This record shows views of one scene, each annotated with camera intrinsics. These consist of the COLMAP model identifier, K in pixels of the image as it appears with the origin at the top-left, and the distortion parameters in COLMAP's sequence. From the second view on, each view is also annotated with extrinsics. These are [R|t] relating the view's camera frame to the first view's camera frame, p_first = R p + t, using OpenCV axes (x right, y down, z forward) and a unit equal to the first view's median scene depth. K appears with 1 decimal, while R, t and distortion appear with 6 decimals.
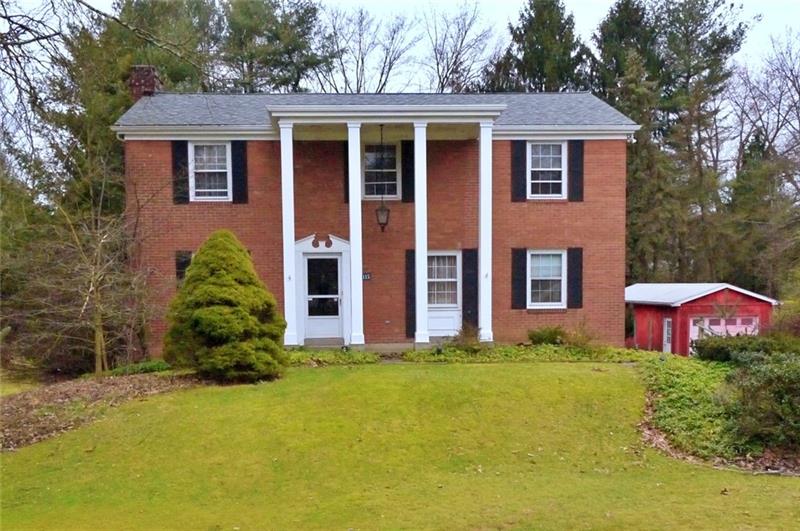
lens RADIAL K [[512.8, 0, 400.6], [0, 512.8, 260.0], [0, 0, 1]] dist [0.001490, -0.000072]
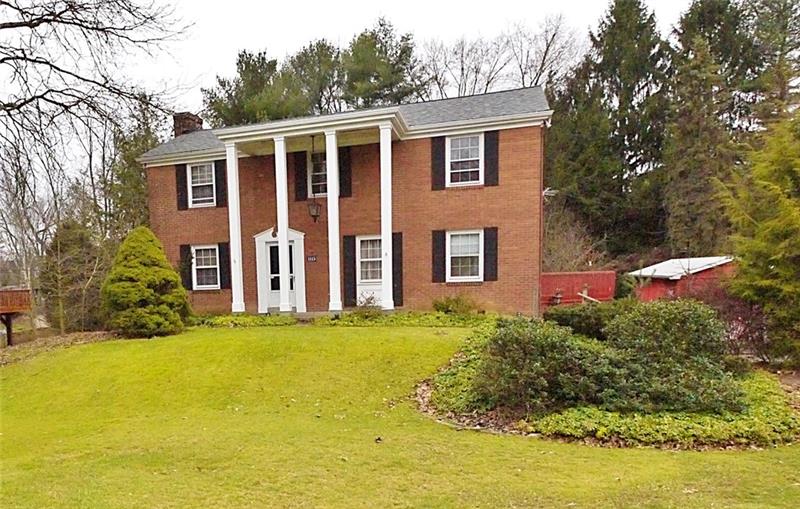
lens RADIAL K [[412.4, 0, 399.9], [0, 412.4, 261.8], [0, 0, 1]] dist [-0.004117, 0.000608]
pose [[0.964388, -0.030423, -0.262736, 0.386723], [0.038410, 0.998941, 0.025317, 0.021359], [0.261688, -0.034507, 0.964536, 0.074424]]
